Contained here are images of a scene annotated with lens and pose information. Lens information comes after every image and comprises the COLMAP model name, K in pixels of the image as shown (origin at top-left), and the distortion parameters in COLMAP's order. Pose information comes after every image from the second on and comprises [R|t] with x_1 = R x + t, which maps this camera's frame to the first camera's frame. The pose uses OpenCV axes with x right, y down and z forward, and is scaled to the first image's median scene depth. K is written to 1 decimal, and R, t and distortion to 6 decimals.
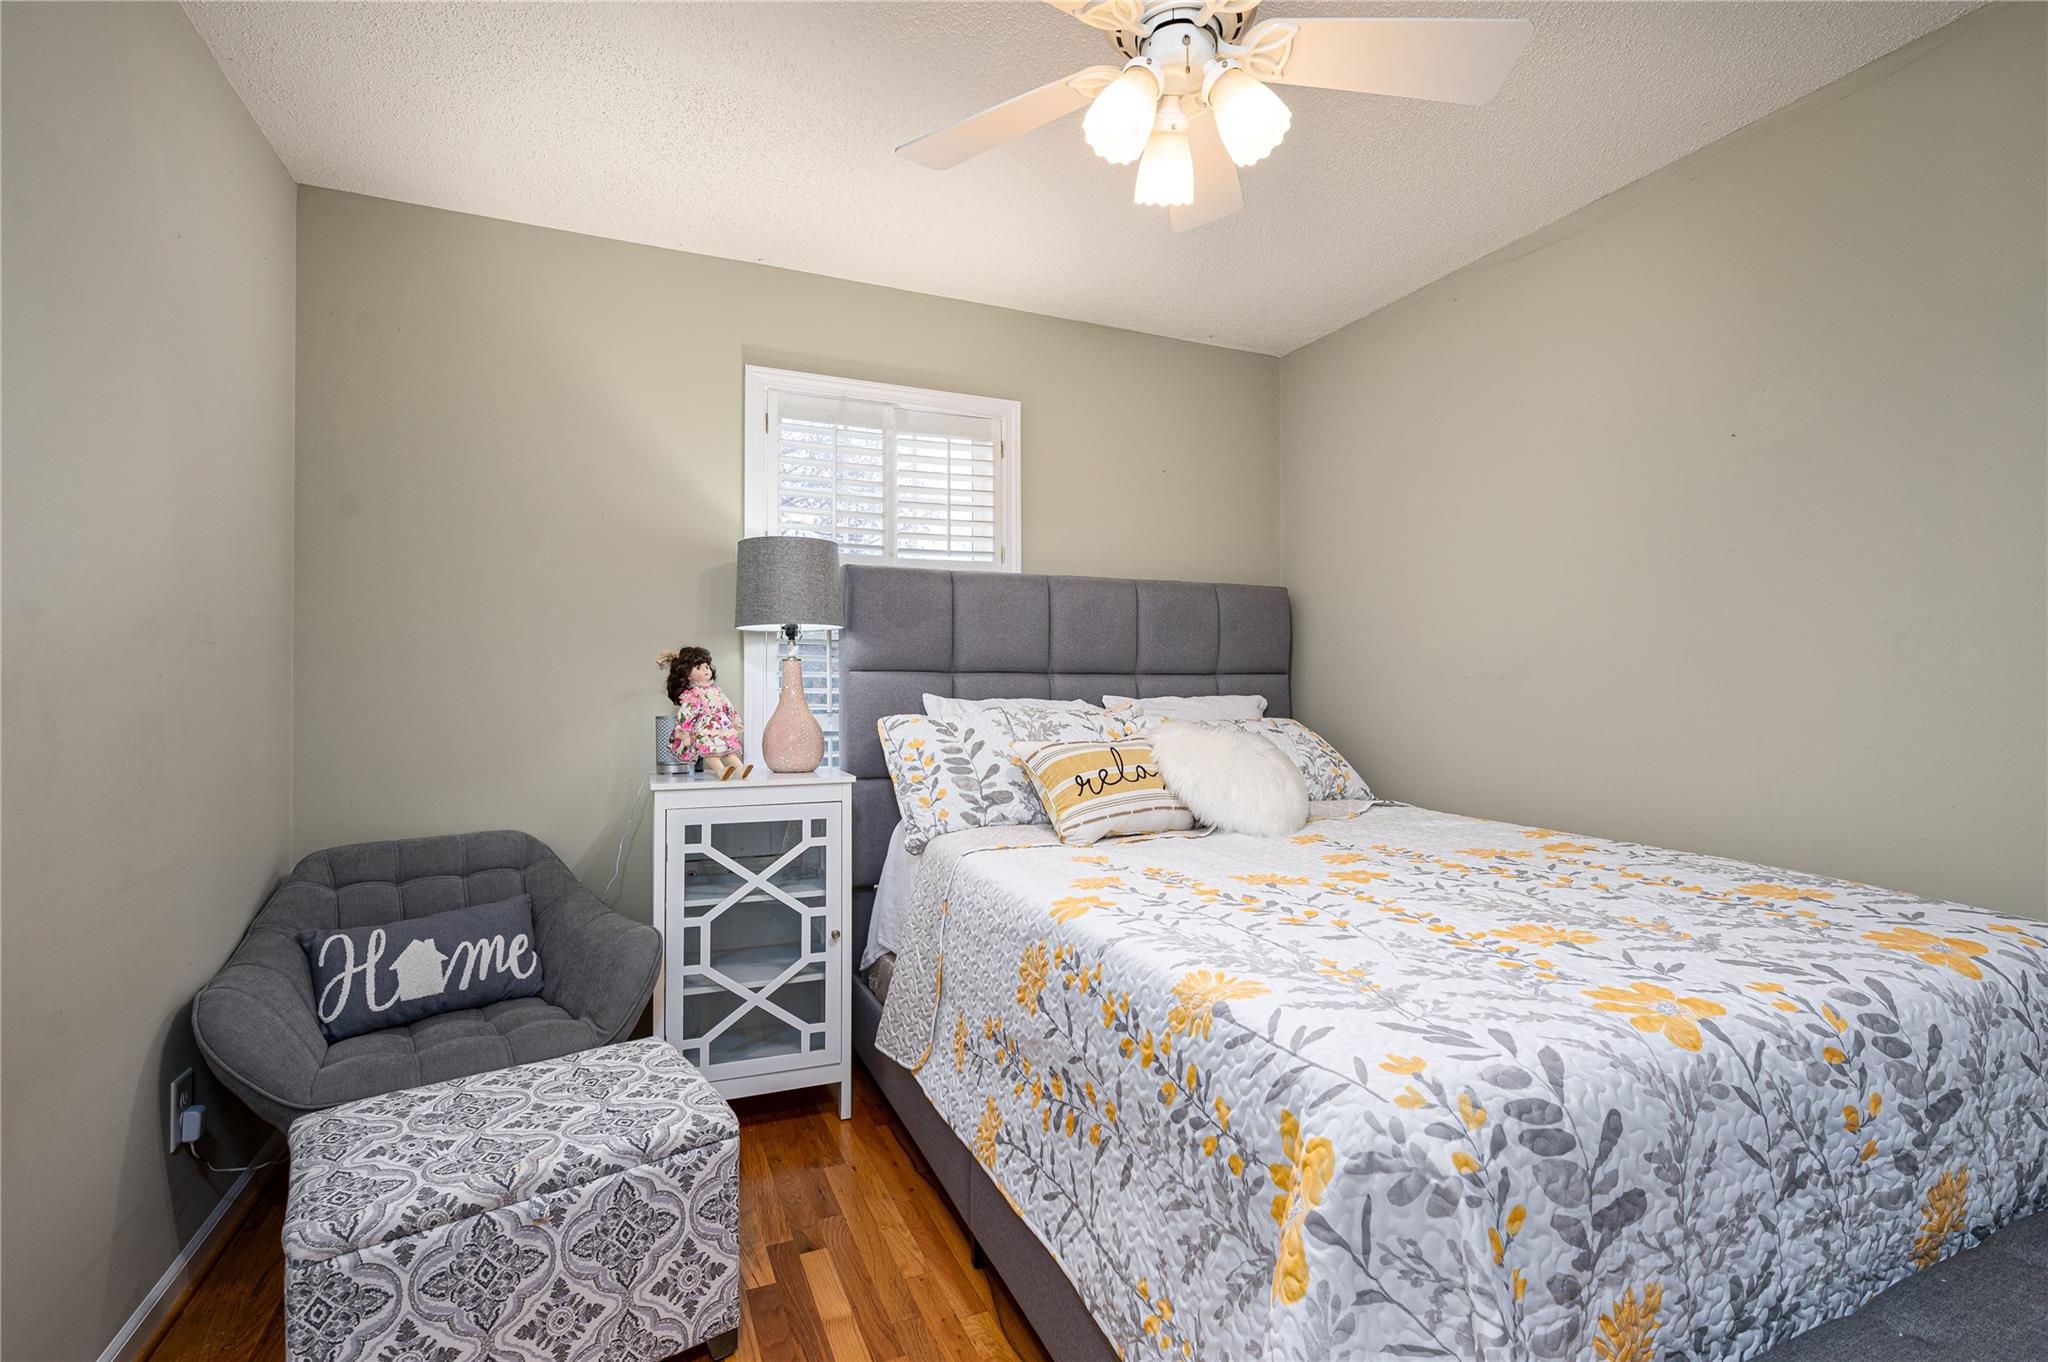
lens RADIAL K [[935.2, 0, 1029.7], [0, 935.2, 676.0], [0, 0, 1]] dist [-0.003236, 0.000616]
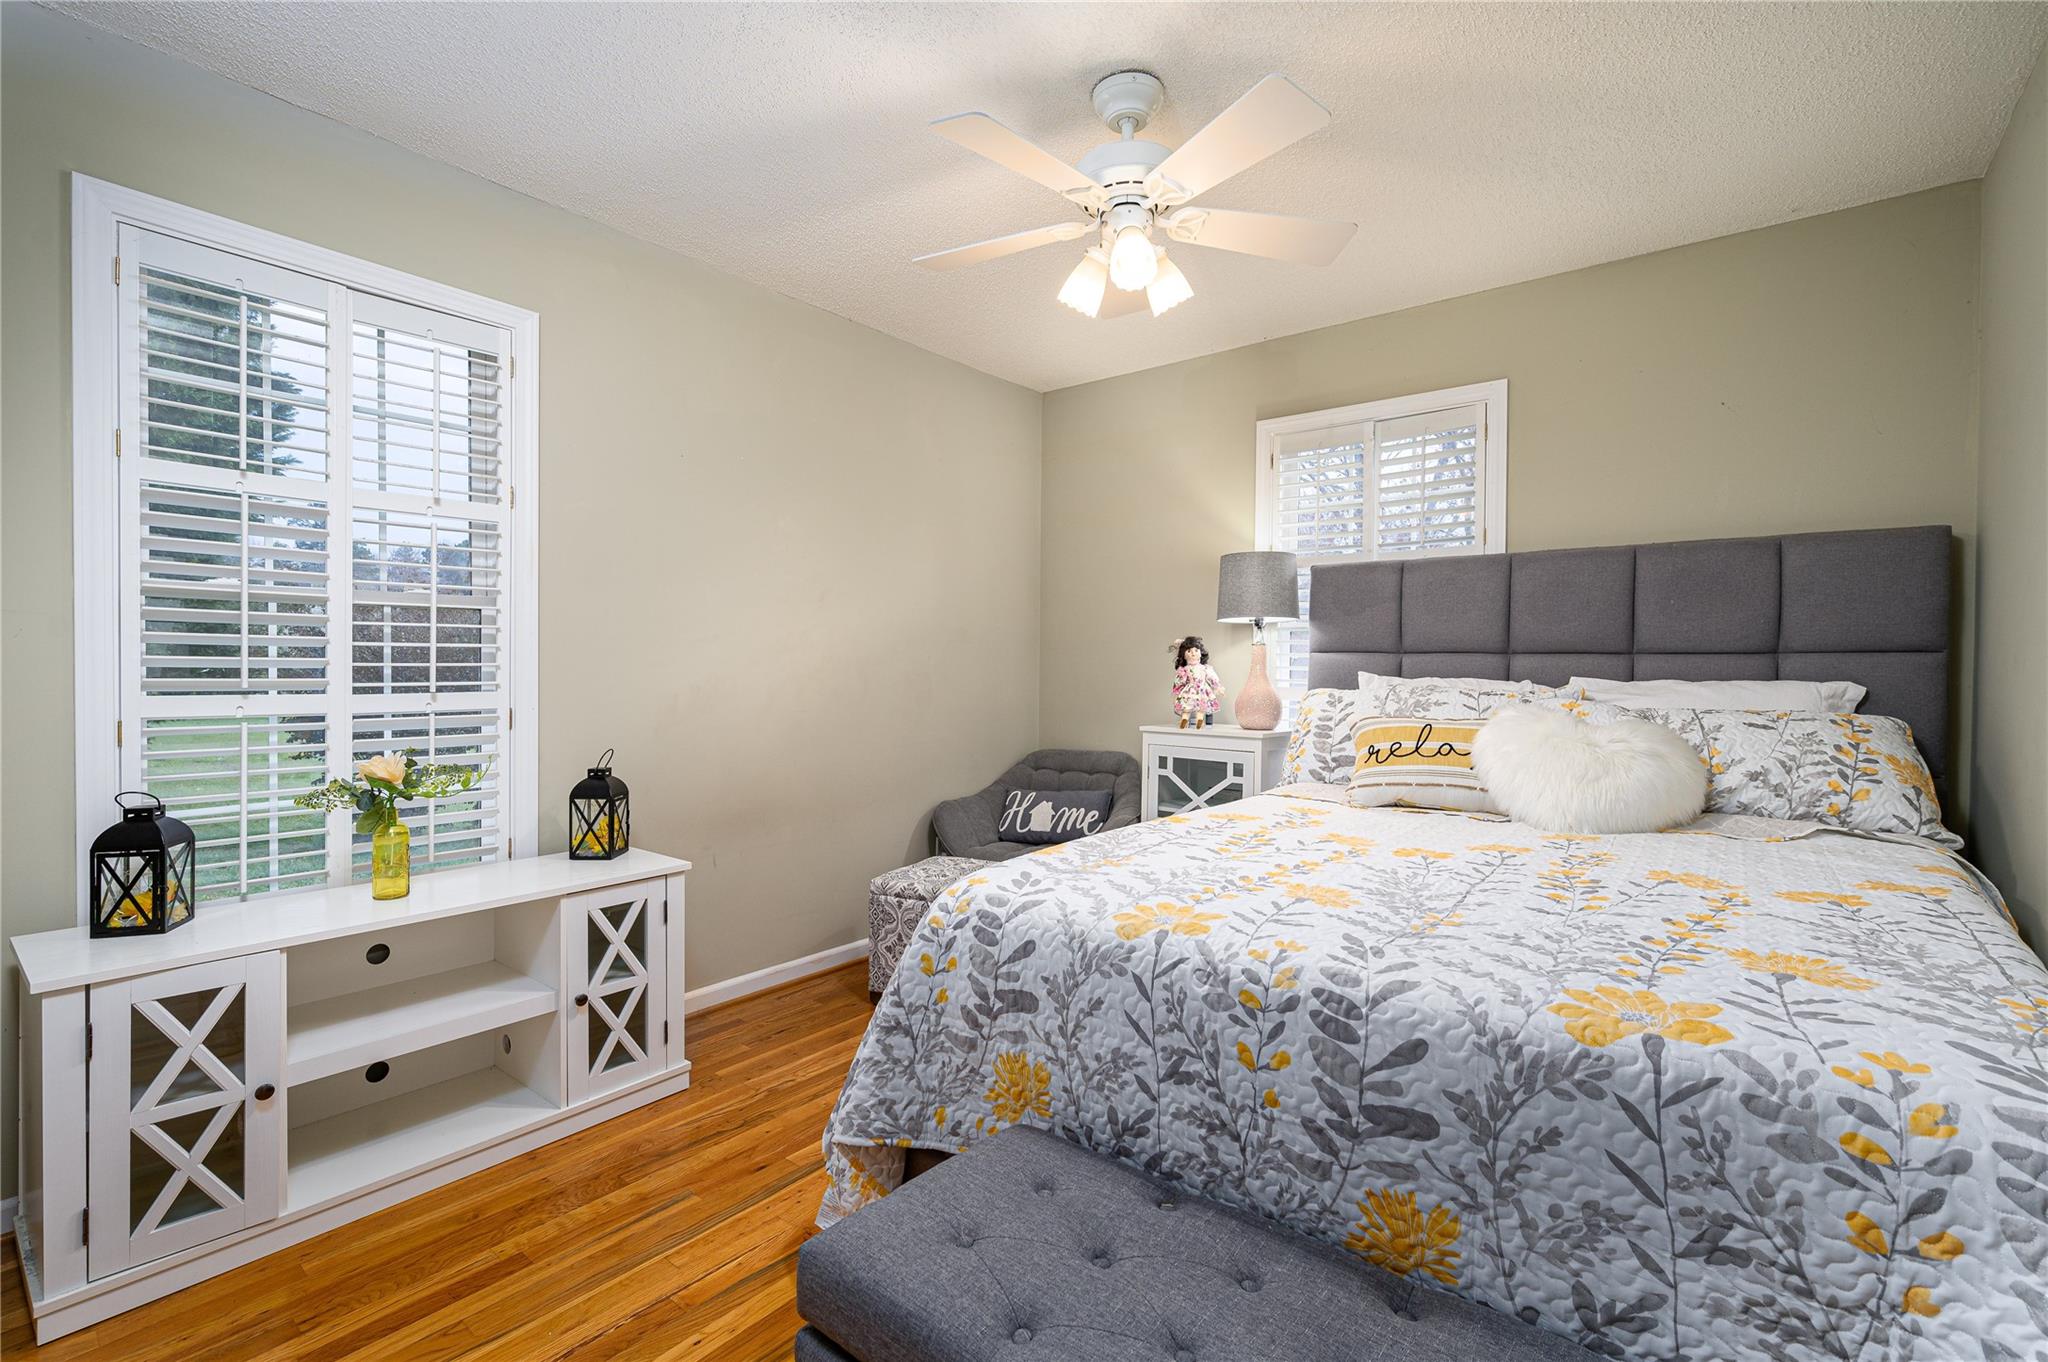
lens RADIAL K [[935.2, 0, 1030.7], [0, 935.2, 677.0], [0, 0, 1]] dist [-0.003236, 0.000616]
pose [[0.447819, 0.017705, -0.893949, 0.959937], [0.000697, 0.999797, 0.020150, 0.002554], [0.894124, -0.009646, 0.447715, 0.155440]]
